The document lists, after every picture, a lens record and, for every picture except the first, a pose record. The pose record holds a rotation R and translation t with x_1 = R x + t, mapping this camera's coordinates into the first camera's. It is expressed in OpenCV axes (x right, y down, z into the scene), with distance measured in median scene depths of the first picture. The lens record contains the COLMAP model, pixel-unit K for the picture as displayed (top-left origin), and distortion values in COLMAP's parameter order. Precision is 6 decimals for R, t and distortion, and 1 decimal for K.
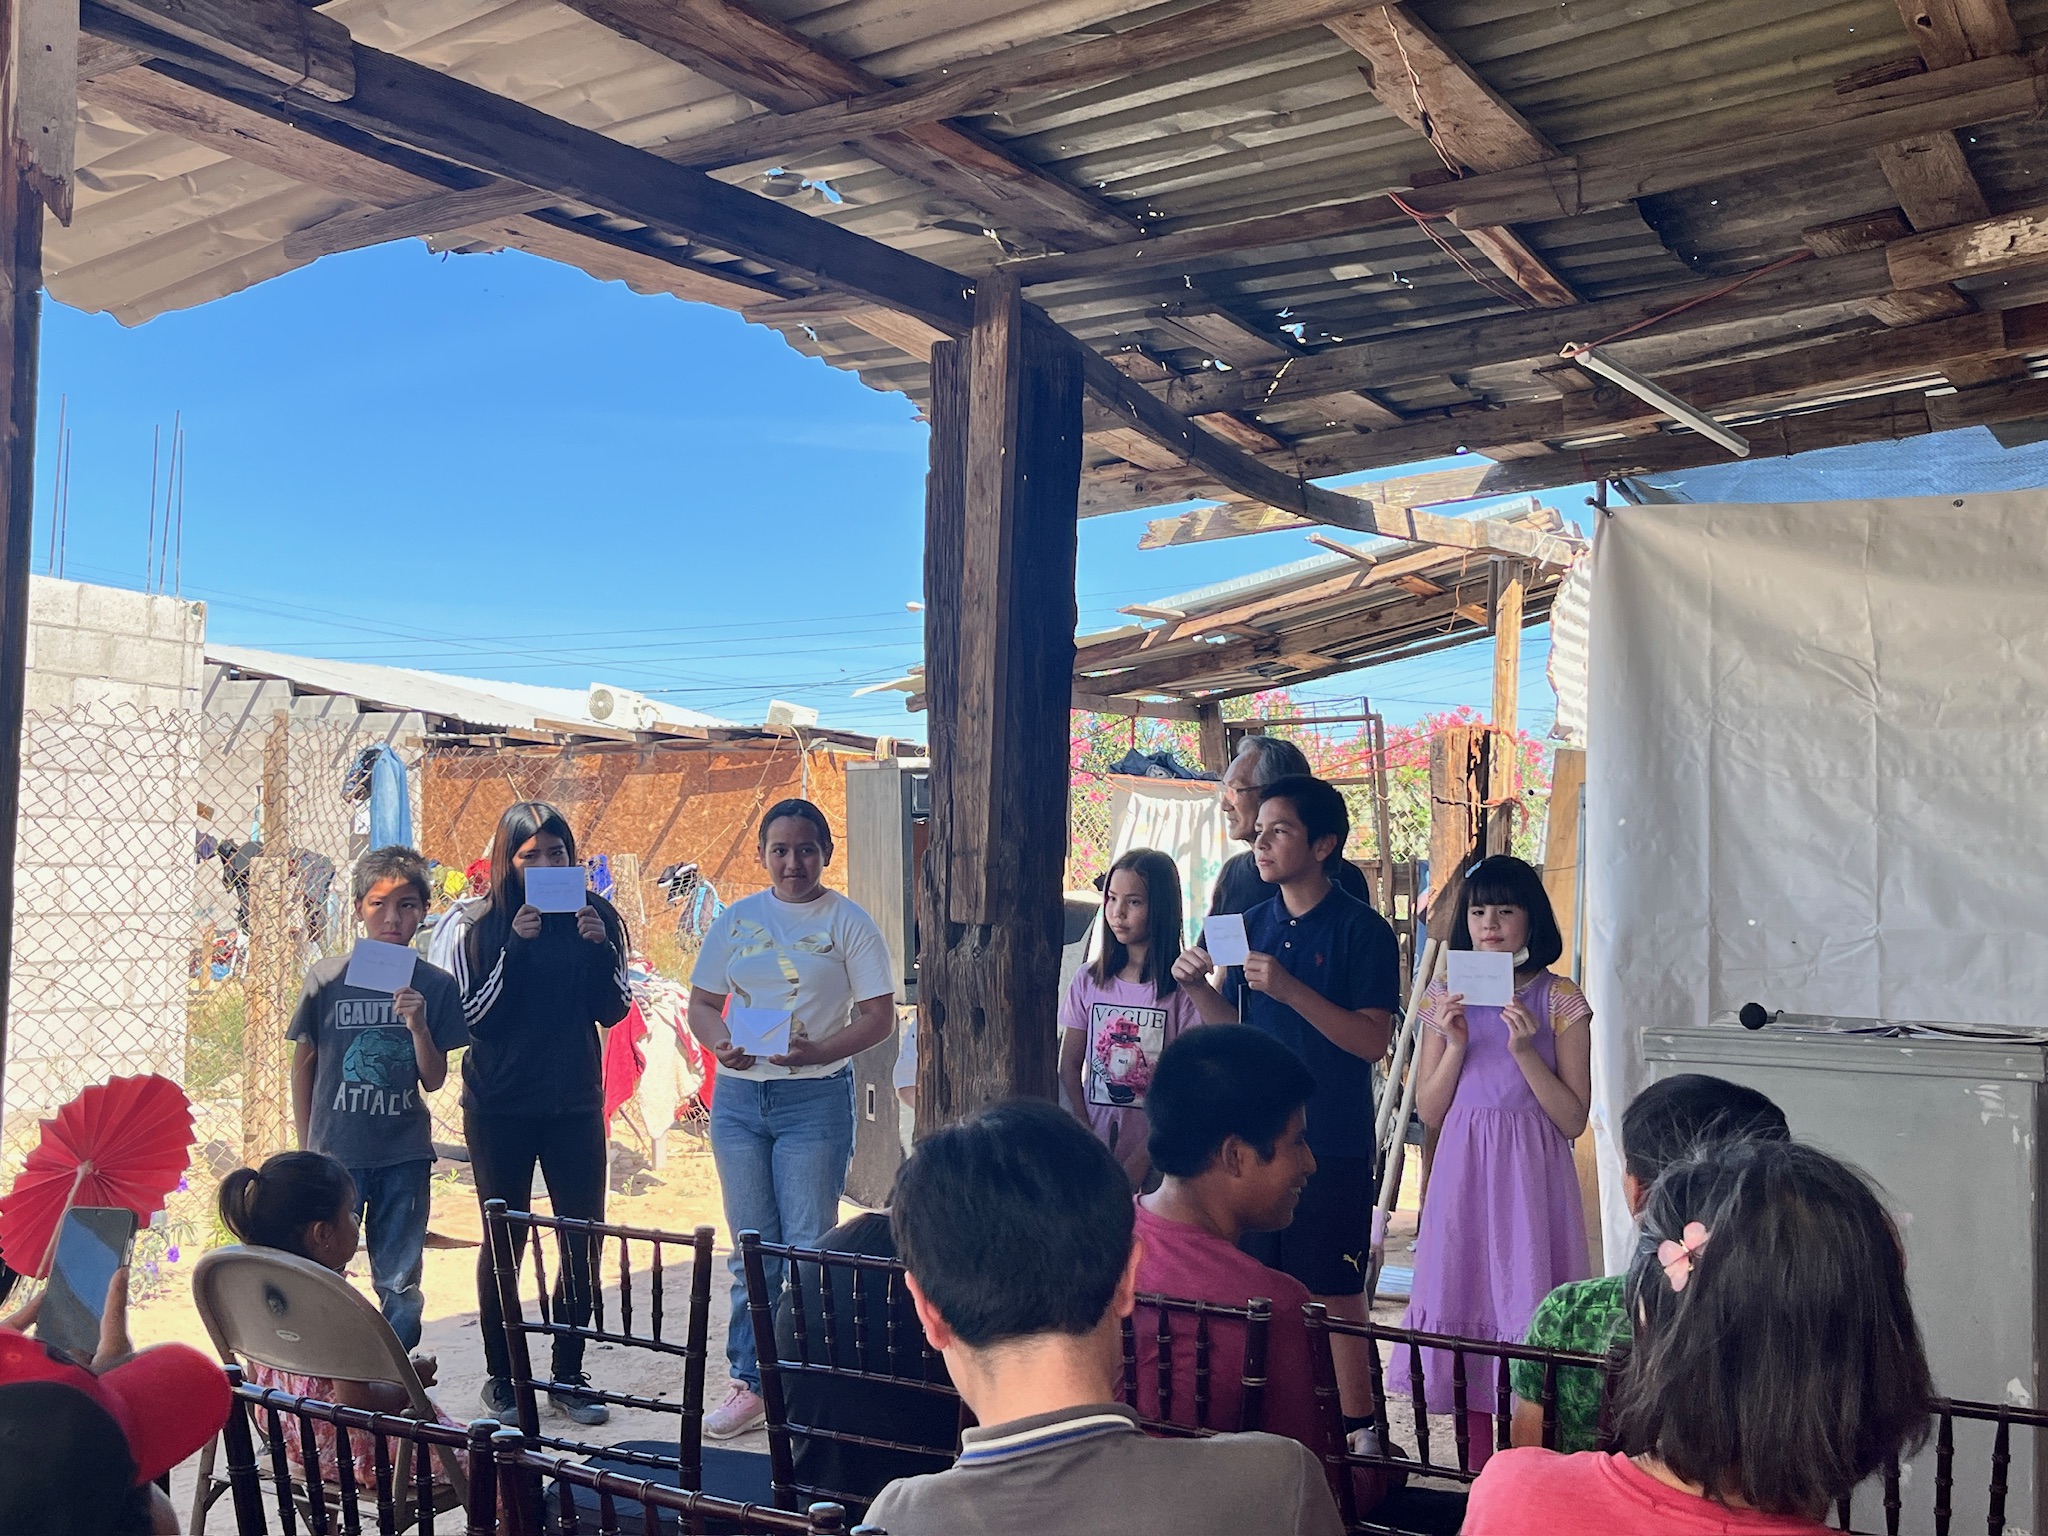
lens RADIAL K [[2255.0, 0, 996.7], [0, 2255.0, 762.9], [0, 0, 1]] dist [0.118964, -0.330066]
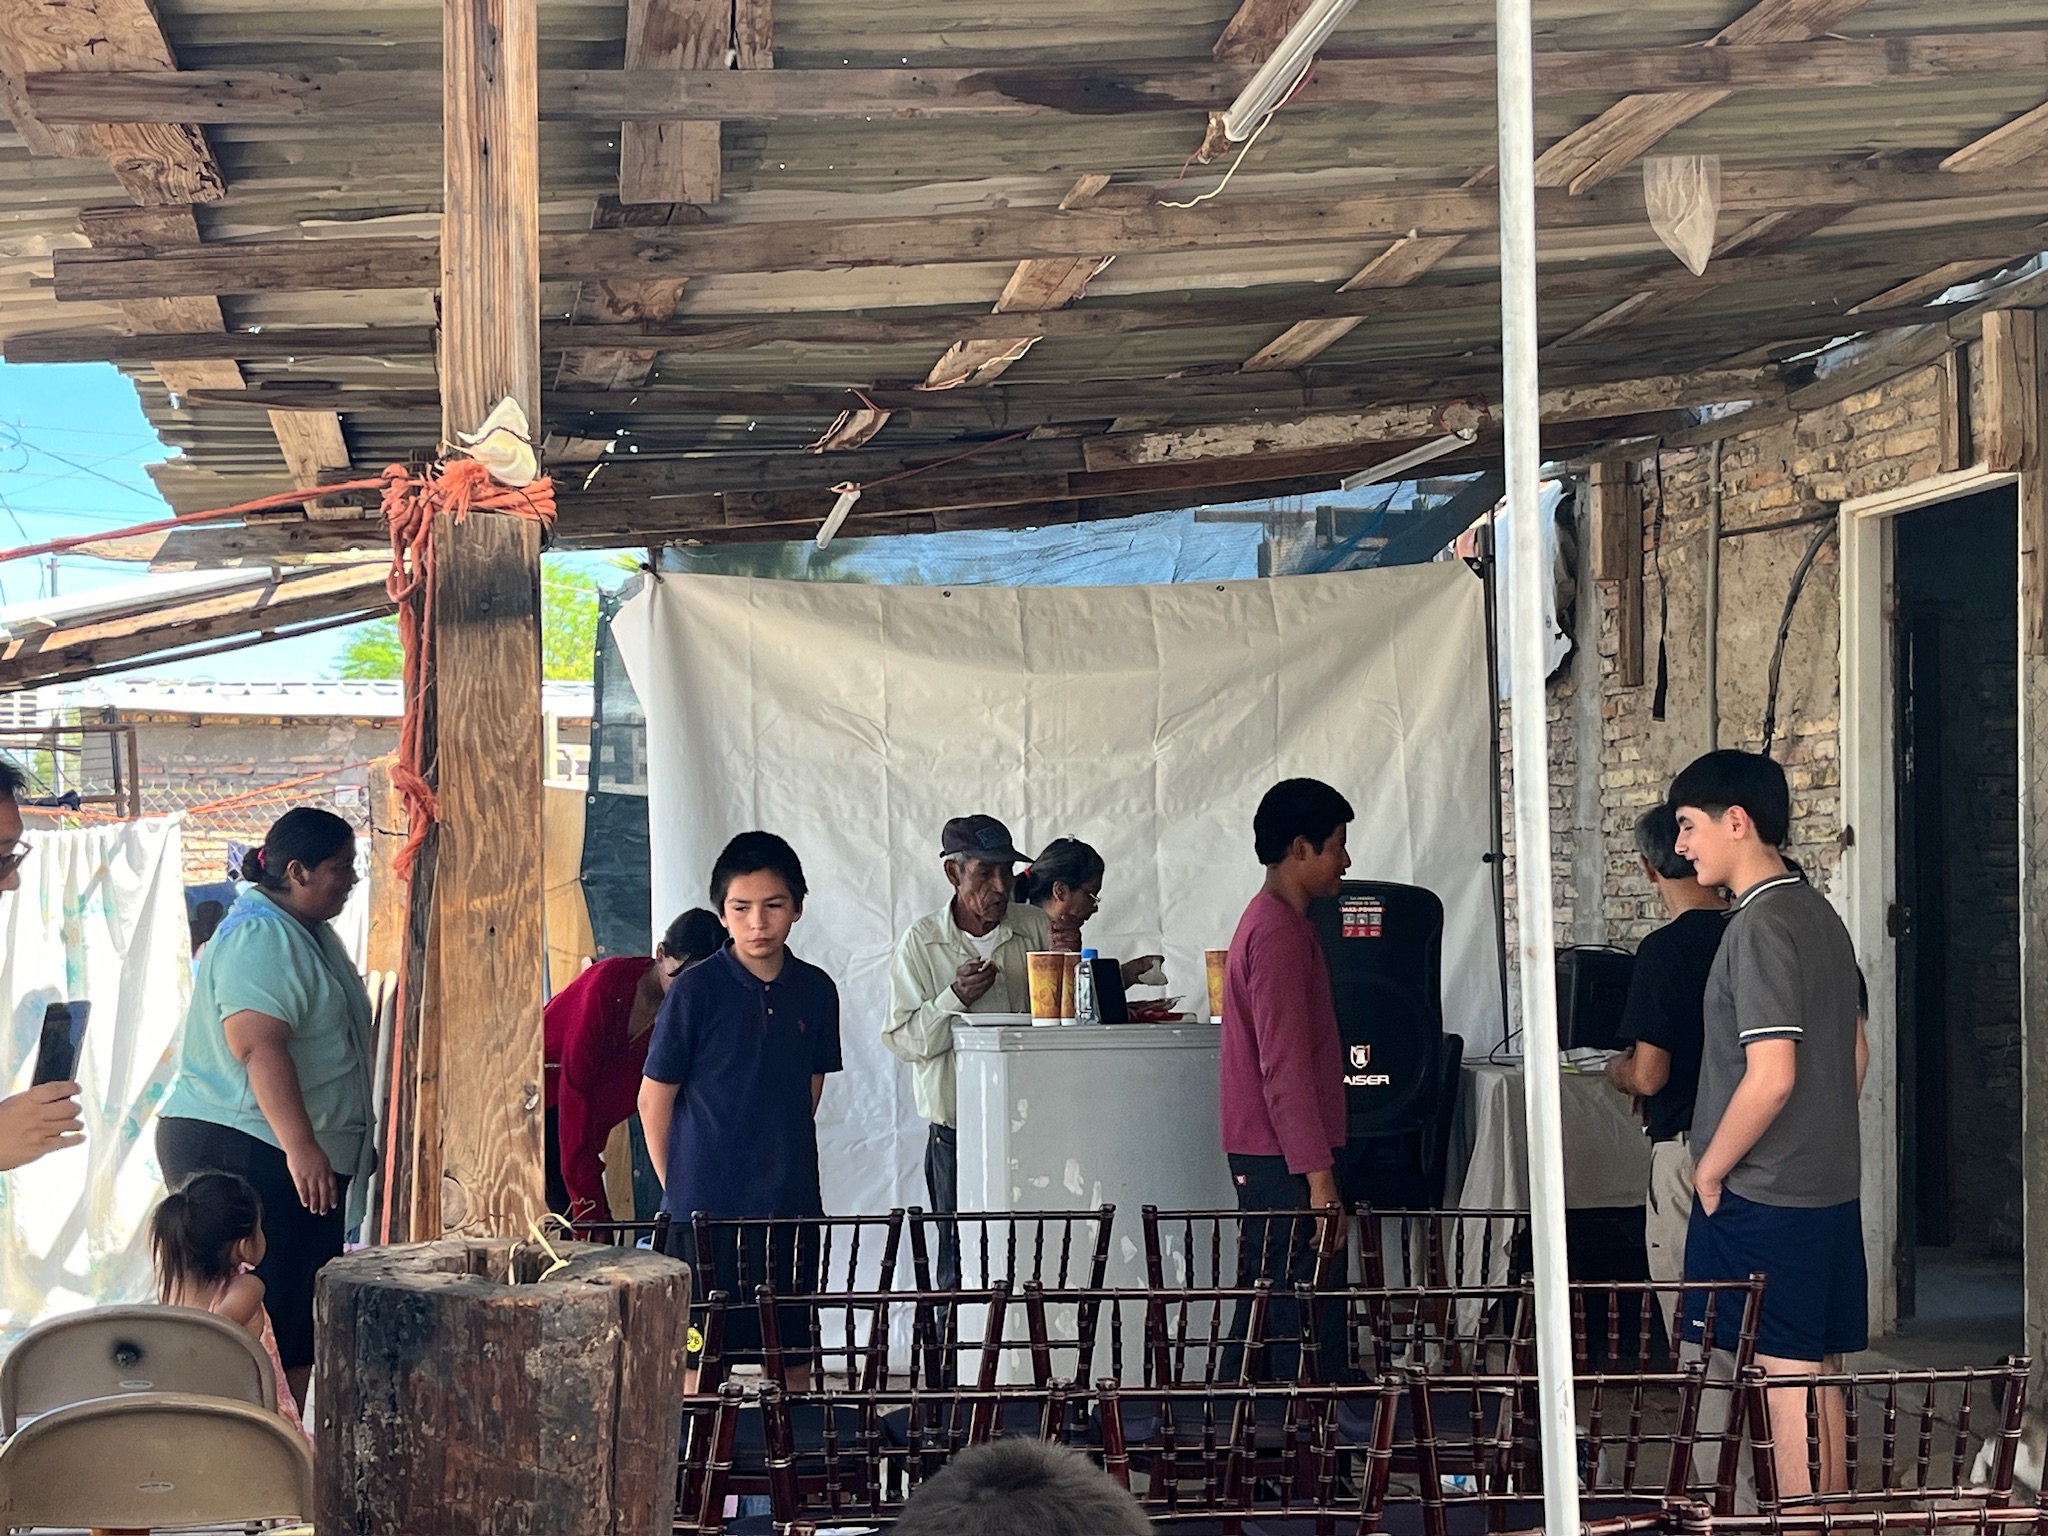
lens RADIAL K [[3000.6, 0, 1031.9], [0, 3000.6, 888.4], [0, 0, 1]] dist [0.139582, -0.471188]
pose [[0.761373, -0.024586, 0.647848, -0.606207], [-0.012422, 0.998544, 0.052495, -0.042993], [-0.648195, -0.048016, 0.759959, -0.259522]]
